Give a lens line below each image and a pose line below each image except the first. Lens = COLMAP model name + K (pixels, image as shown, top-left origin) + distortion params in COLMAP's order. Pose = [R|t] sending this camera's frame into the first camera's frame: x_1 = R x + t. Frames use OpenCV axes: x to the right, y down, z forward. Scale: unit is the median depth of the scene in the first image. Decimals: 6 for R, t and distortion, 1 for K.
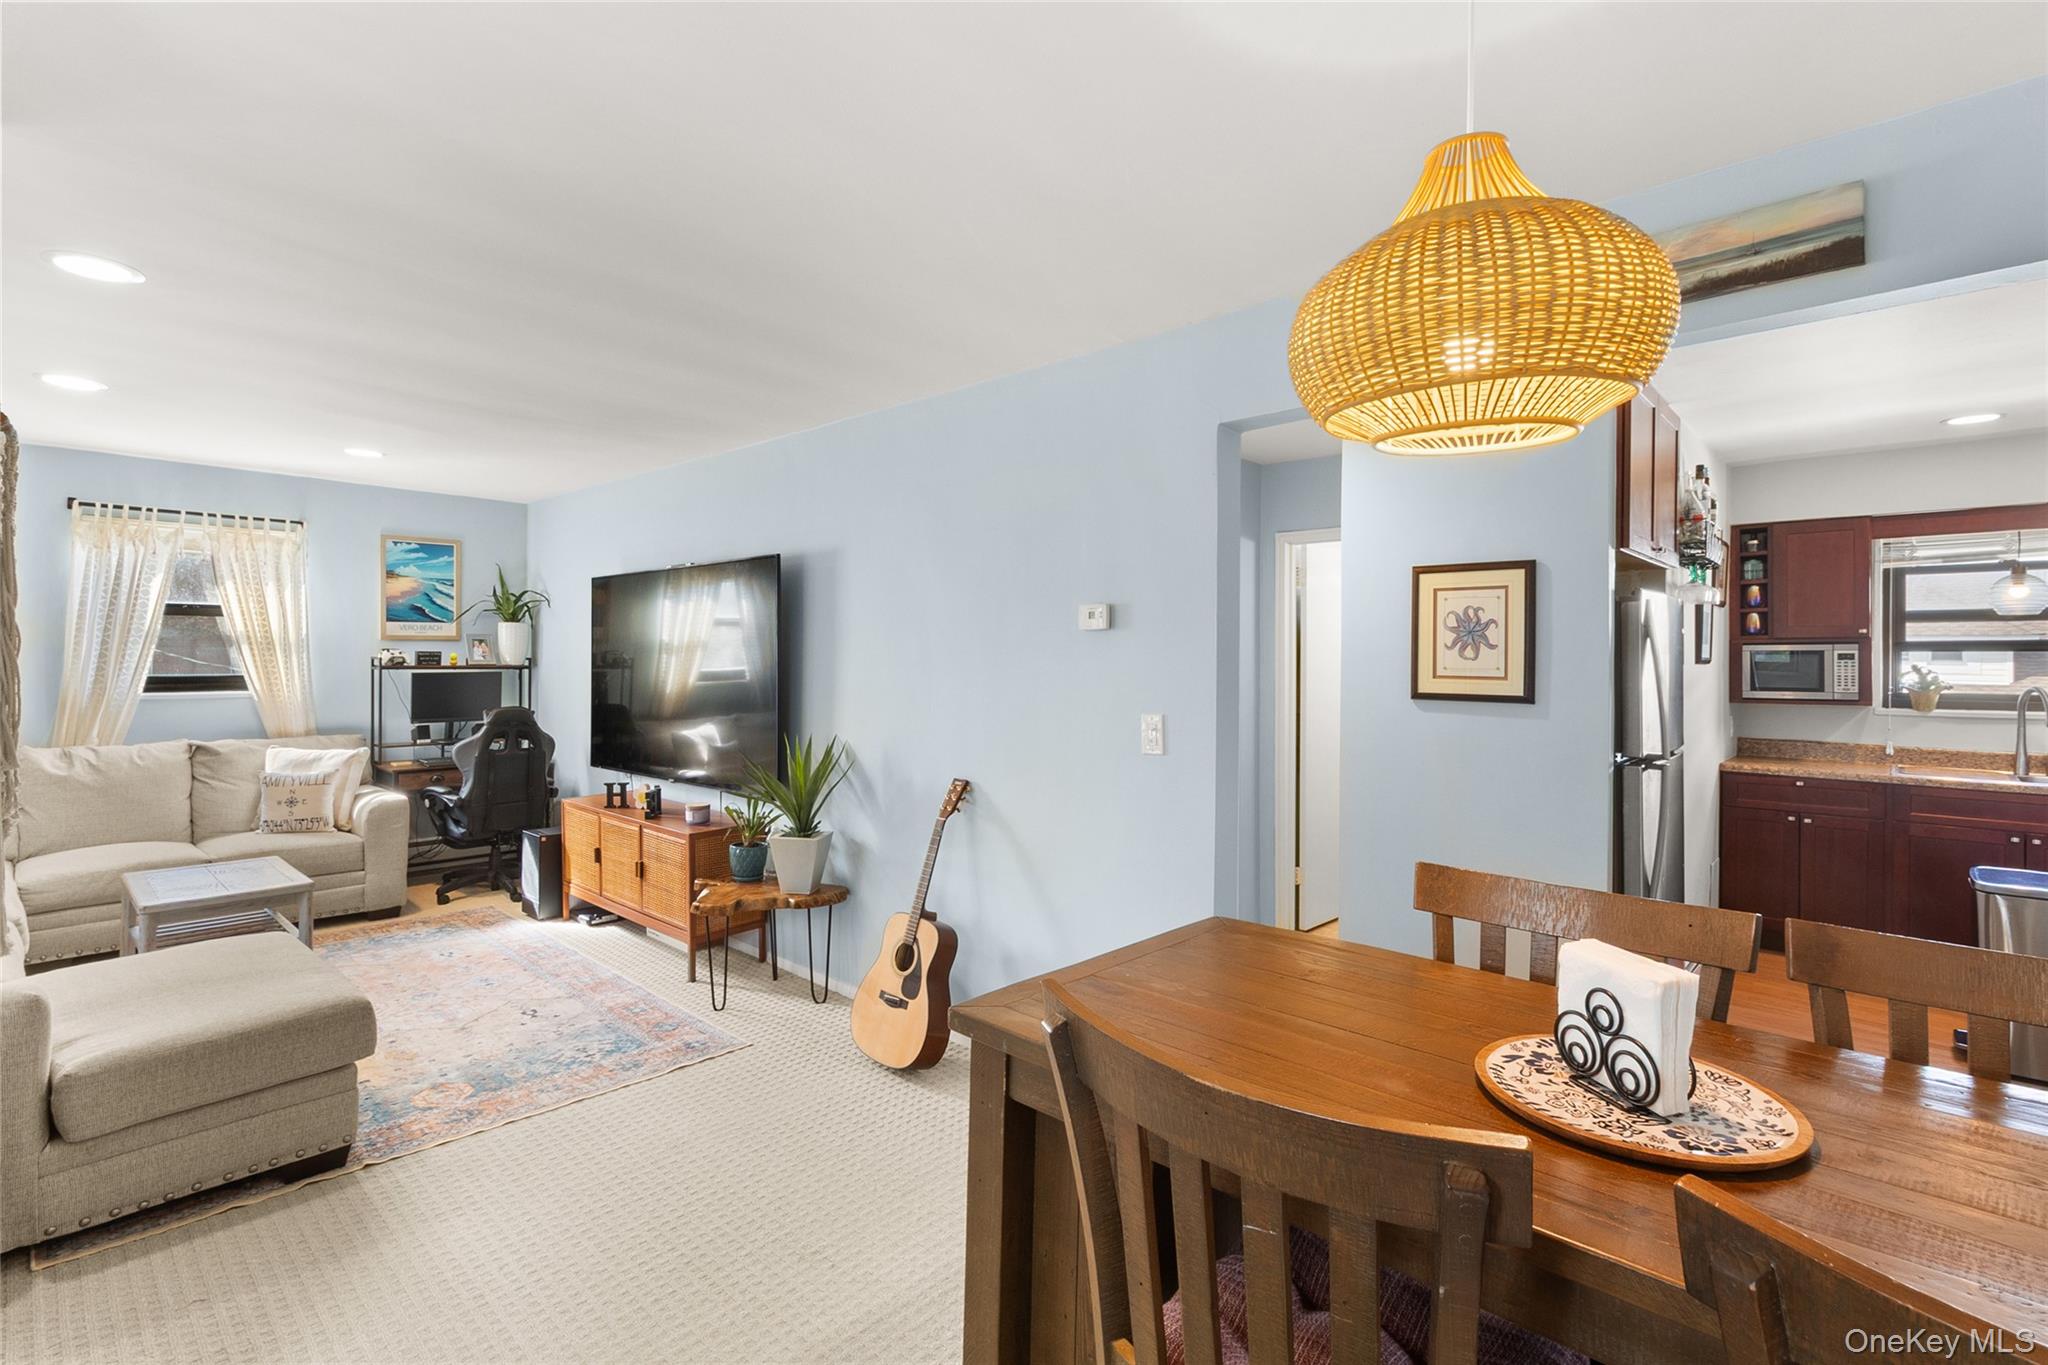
lens RADIAL K [[950.5, 0, 1015.6], [0, 950.5, 676.9], [0, 0, 1]] dist [-0.000524, -0.000935]
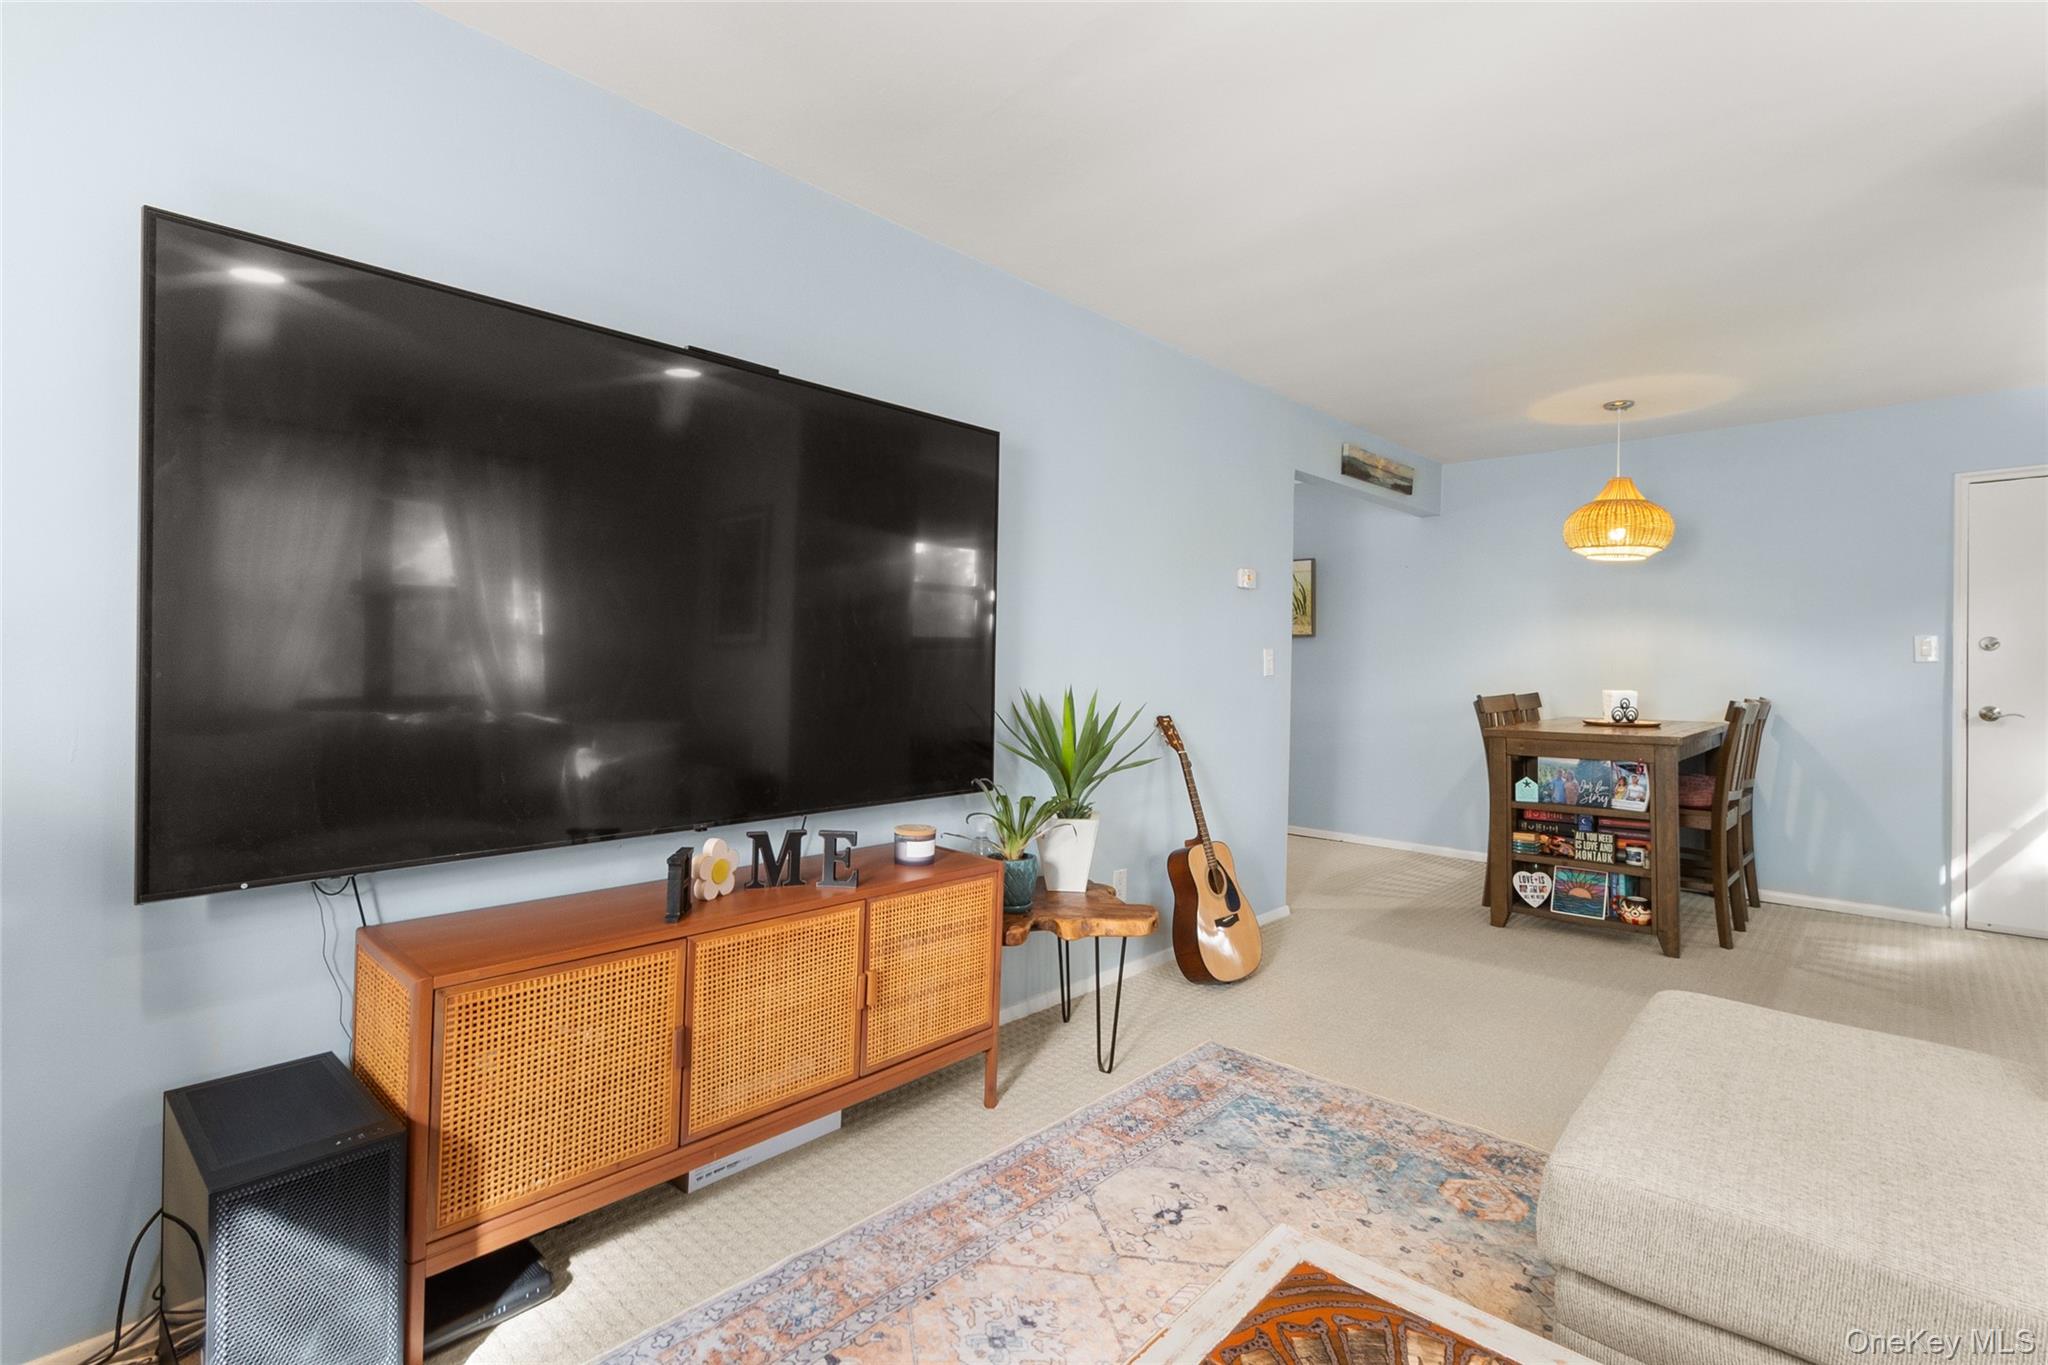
lens RADIAL K [[950.5, 0, 1020.1], [0, 950.5, 667.6], [0, 0, 1]] dist [-0.000524, -0.000935]
pose [[0.005853, -0.011409, 0.999918, -0.783704], [0.006305, 0.999915, 0.011373, 0.028754], [-0.999963, 0.006238, 0.005924, 0.798643]]
